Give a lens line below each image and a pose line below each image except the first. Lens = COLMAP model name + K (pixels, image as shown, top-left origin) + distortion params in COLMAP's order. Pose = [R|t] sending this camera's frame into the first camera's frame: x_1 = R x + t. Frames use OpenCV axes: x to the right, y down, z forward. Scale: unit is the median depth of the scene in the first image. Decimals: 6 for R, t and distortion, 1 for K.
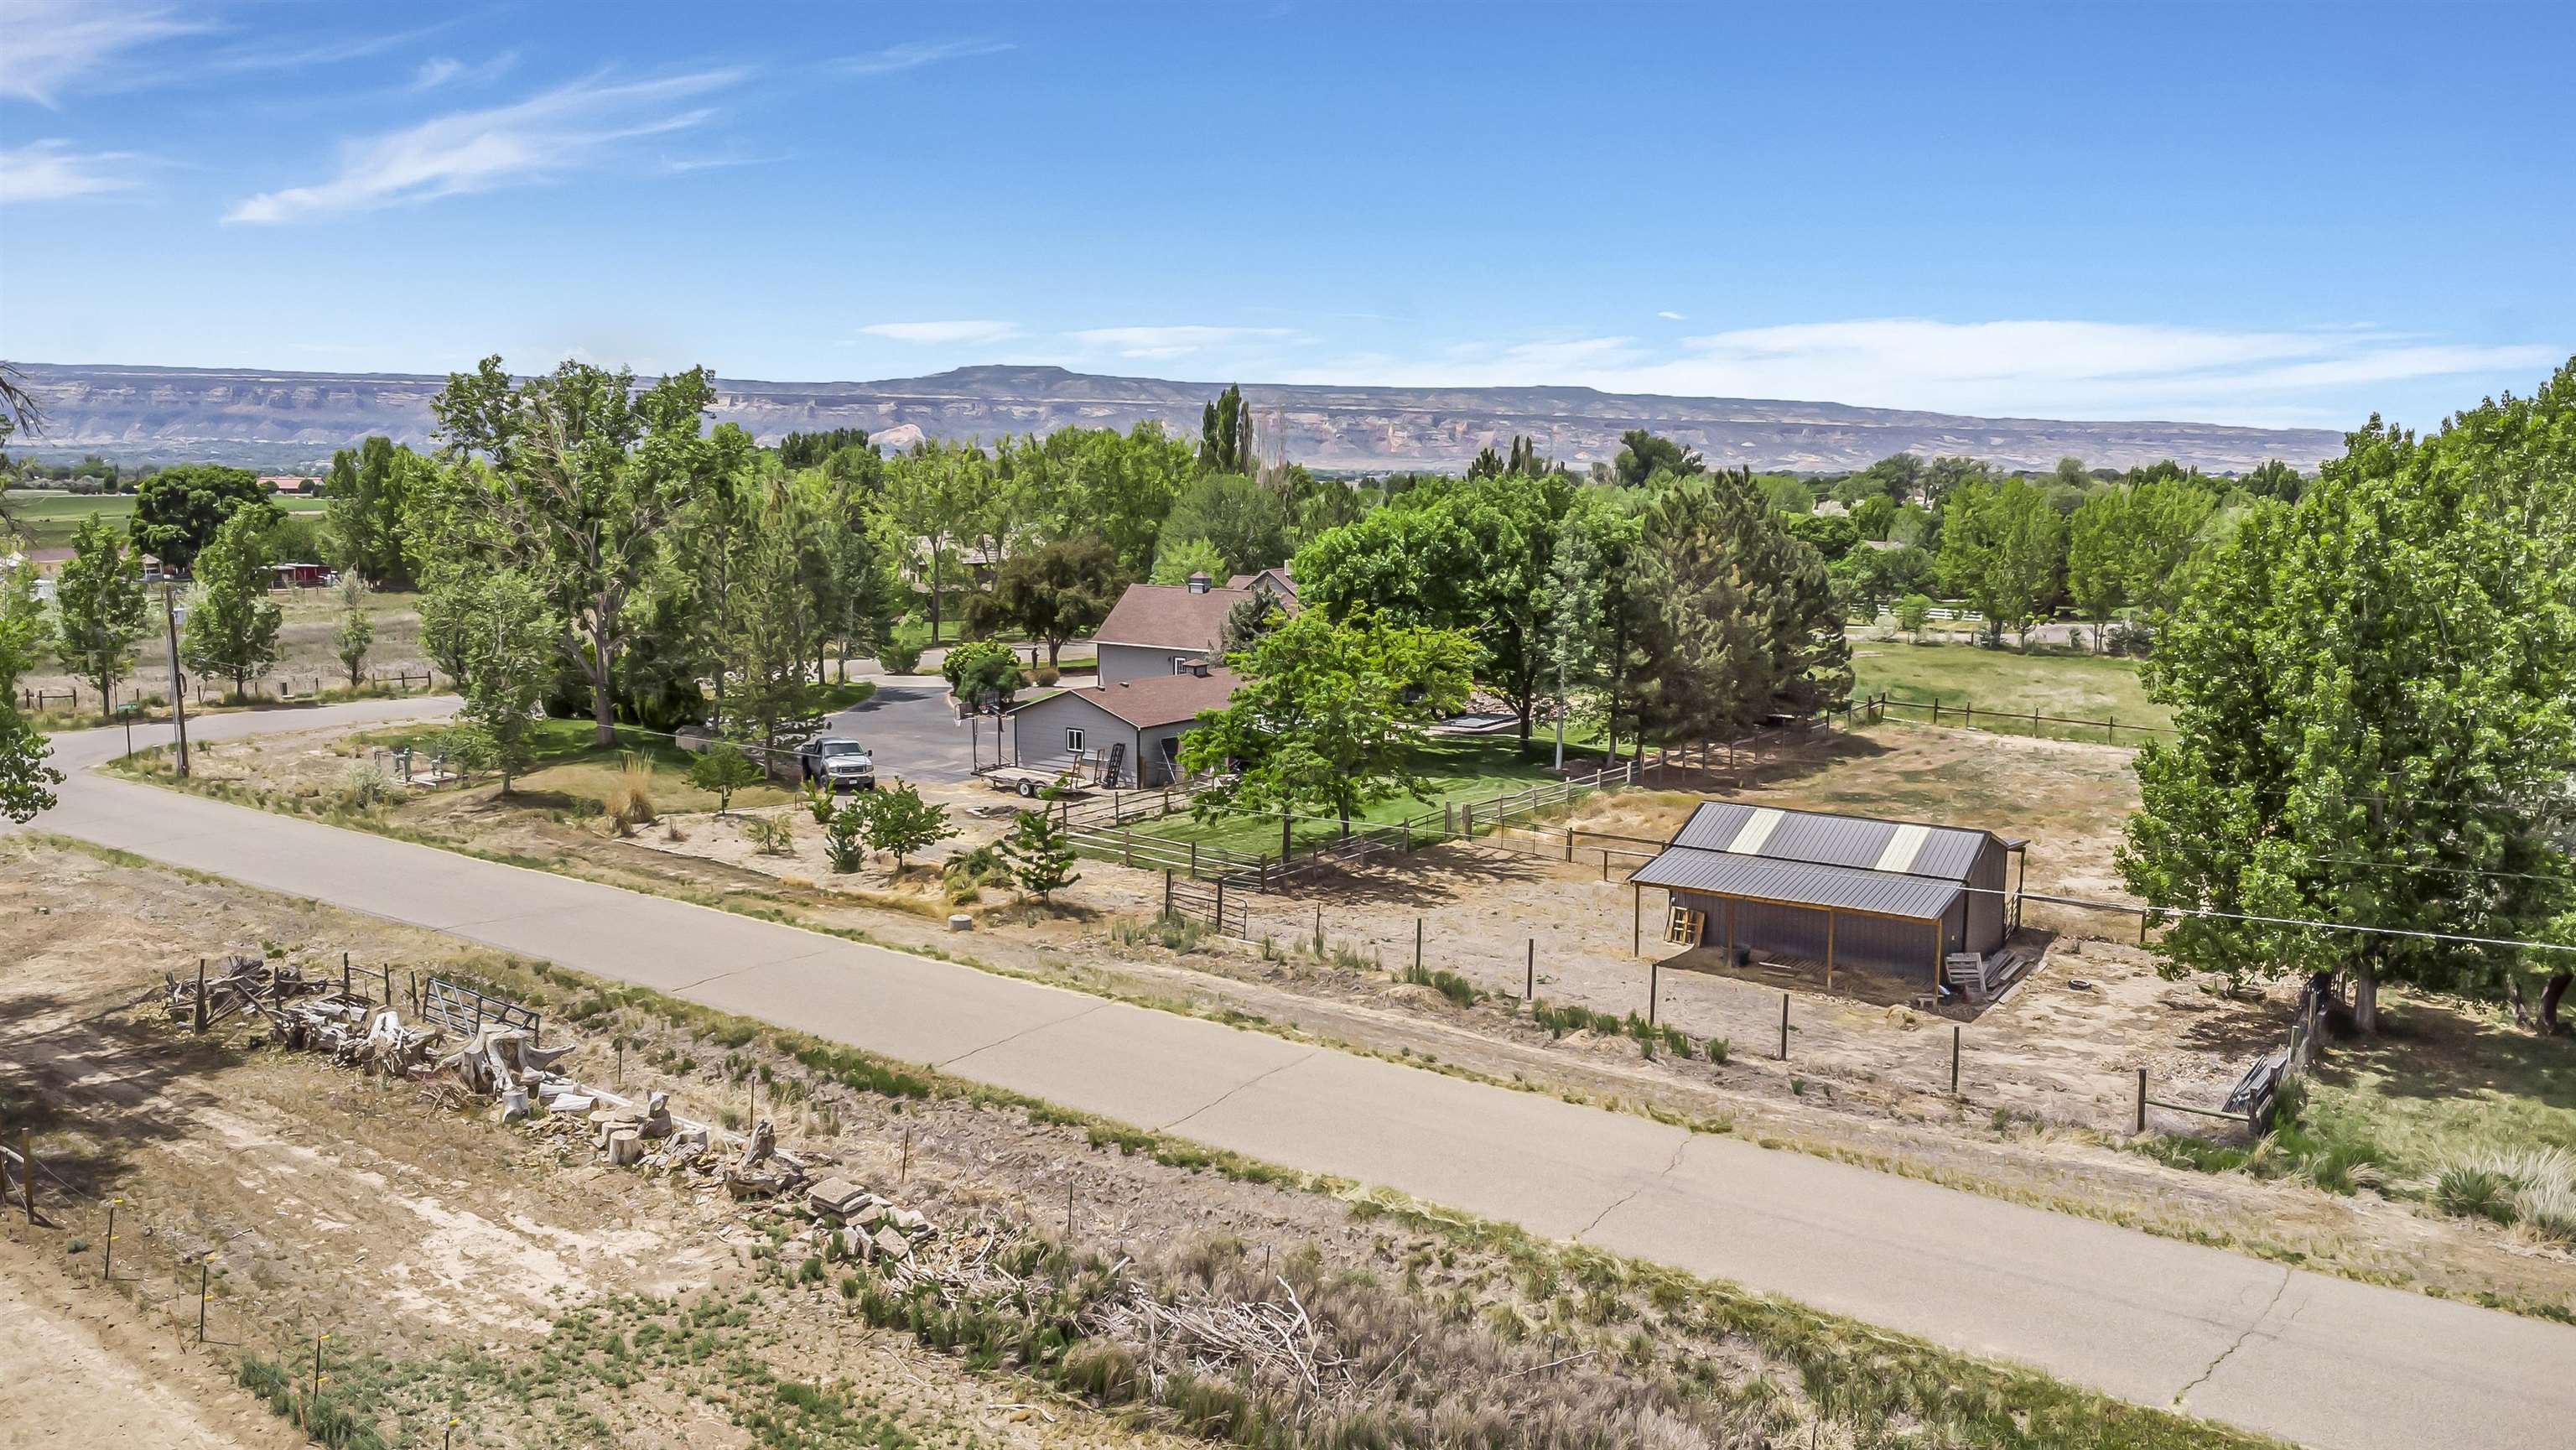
lens RADIAL K [[1918.8, 0, 1288.0], [0, 1918.8, 725.0], [0, 0, 1]] dist [0.021639, -0.005564]
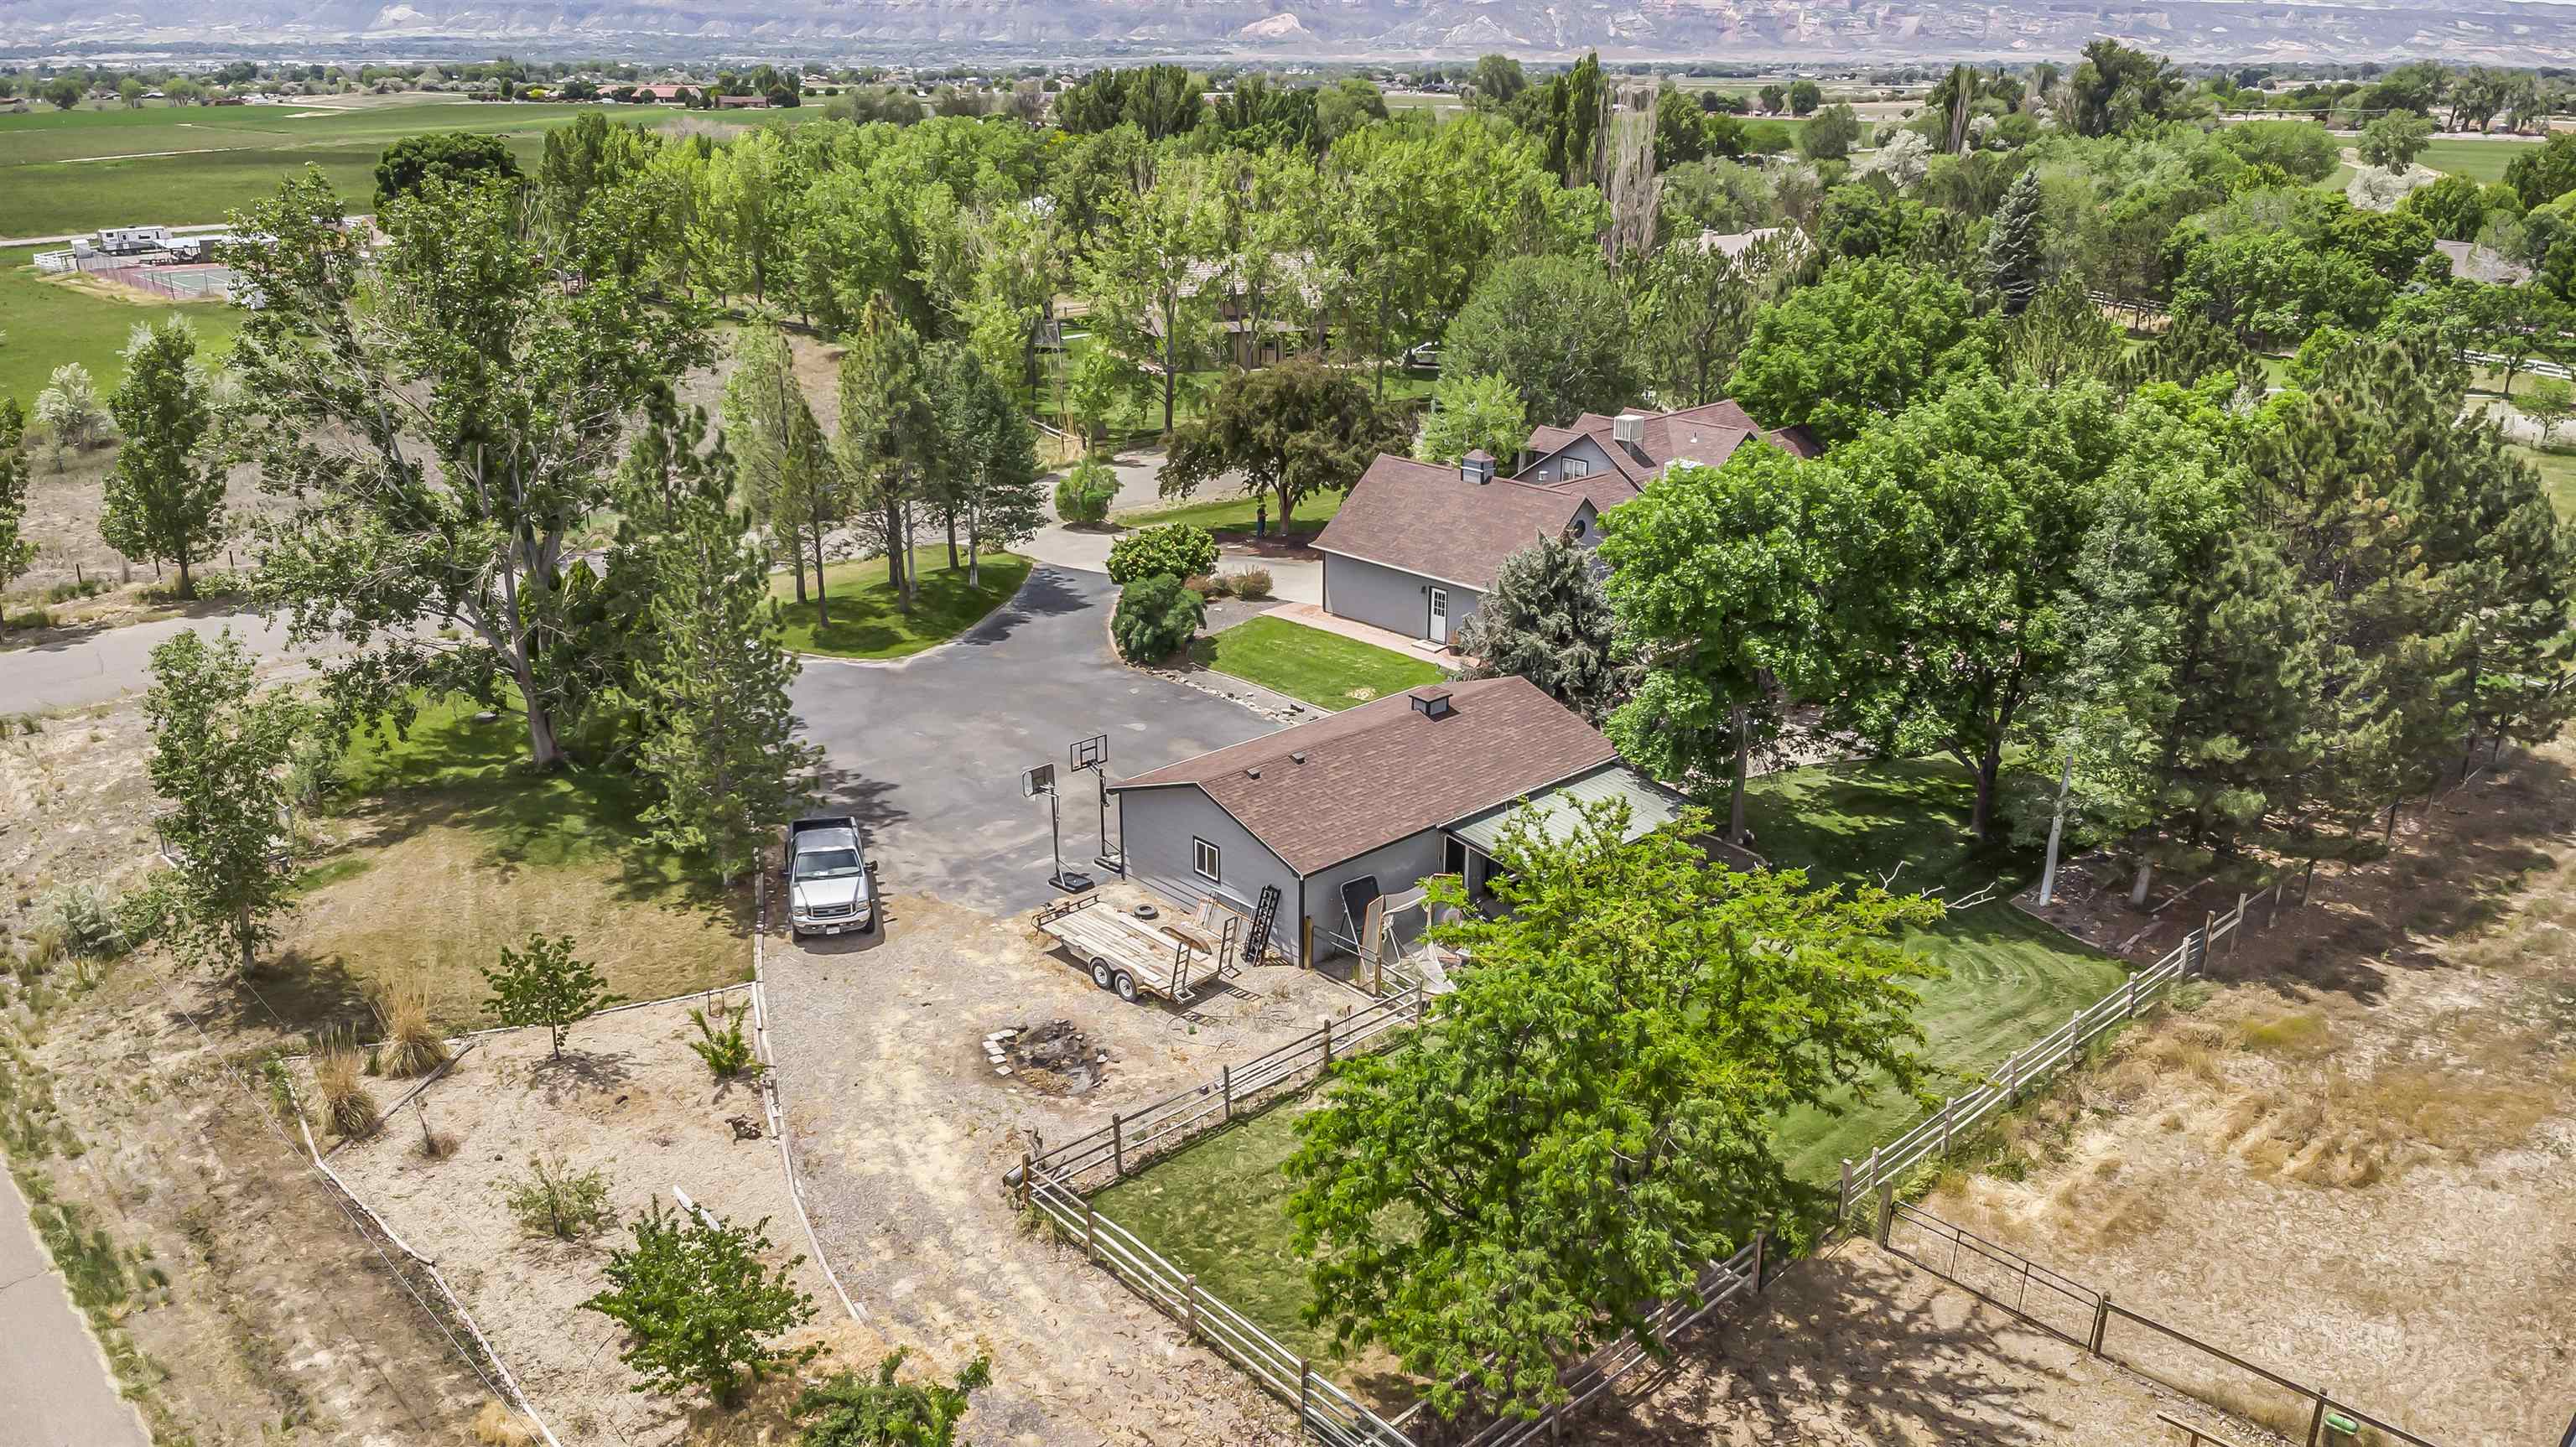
lens RADIAL K [[1918.5, 0, 1288.0], [0, 1918.5, 723.5], [0, 0, 1]] dist [0.021639, -0.005564]
pose [[0.981431, 0.061728, -0.181613, 0.018685], [-0.024516, 0.979407, 0.200404, -0.144788], [0.190243, -0.192230, 0.962733, 0.414372]]
